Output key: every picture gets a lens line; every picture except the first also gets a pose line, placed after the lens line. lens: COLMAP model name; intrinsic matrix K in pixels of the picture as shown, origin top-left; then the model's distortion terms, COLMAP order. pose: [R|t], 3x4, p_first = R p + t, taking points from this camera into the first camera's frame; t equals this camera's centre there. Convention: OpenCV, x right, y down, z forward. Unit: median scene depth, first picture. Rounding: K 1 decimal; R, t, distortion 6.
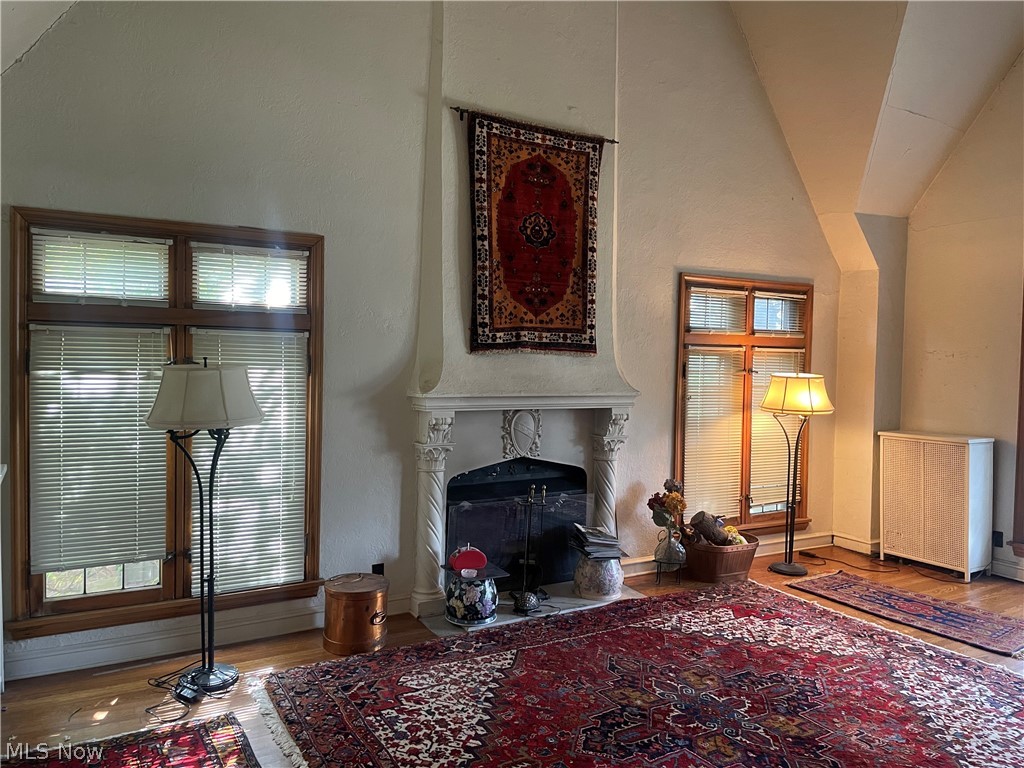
lens RADIAL K [[788.2, 0, 518.9], [0, 788.2, 388.3], [0, 0, 1]] dist [0.092660, -0.115224]
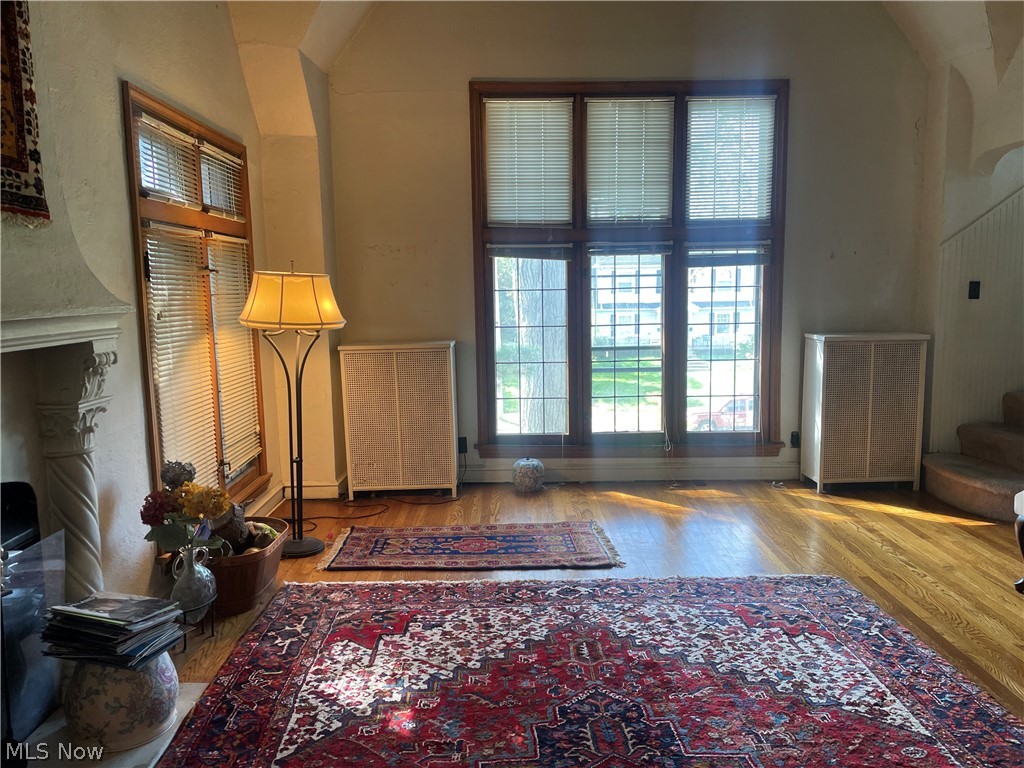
lens RADIAL K [[773.3, 0, 512.1], [0, 773.3, 379.0], [0, 0, 1]] dist [0.044705, -0.000011]
pose [[0.488701, -0.131615, 0.862467, -0.169890], [0.059554, 0.991282, 0.117527, 0.007499], [-0.870416, -0.006073, 0.492279, 0.565309]]
